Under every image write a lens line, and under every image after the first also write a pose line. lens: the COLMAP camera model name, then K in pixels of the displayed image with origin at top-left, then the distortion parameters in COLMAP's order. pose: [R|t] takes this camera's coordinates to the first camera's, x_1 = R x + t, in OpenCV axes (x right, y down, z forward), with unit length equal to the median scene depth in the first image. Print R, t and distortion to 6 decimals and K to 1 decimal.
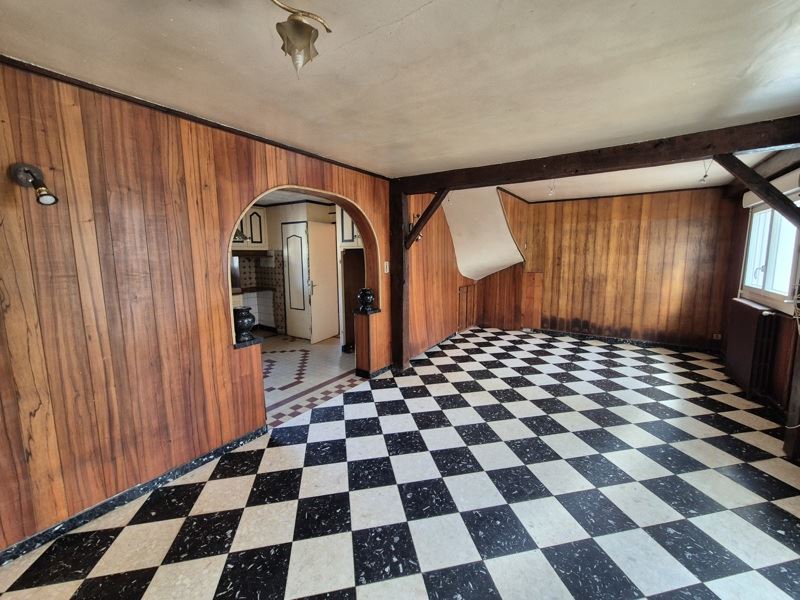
lens RADIAL K [[332.7, 0, 399.0], [0, 332.7, 297.0], [0, 0, 1]] dist [0.000603, 0.000114]
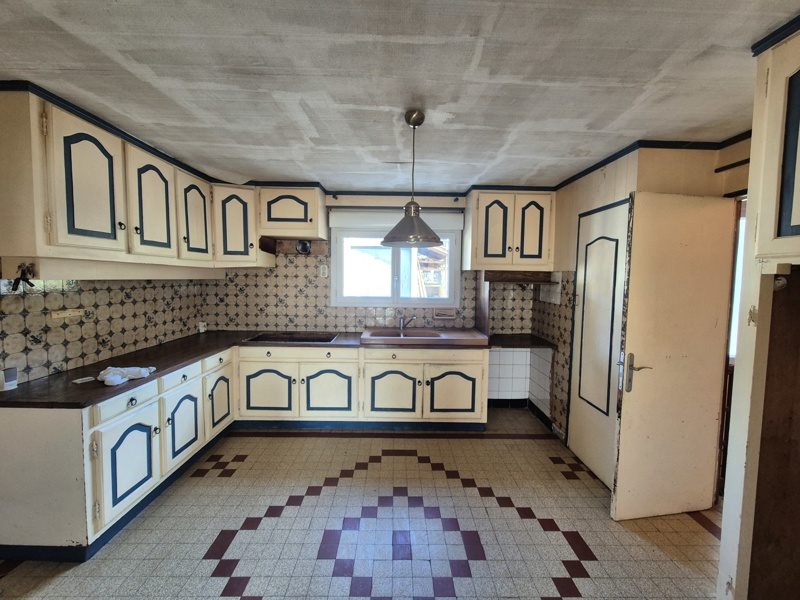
lens RADIAL K [[332.7, 0, 399.0], [0, 332.7, 297.0], [0, 0, 1]] dist [0.000603, 0.000114]
pose [[0.561702, 0.075596, -0.823879, -0.097288], [-0.124077, 0.992252, 0.006453, -0.075965], [0.817983, 0.098600, 0.566729, 0.525589]]
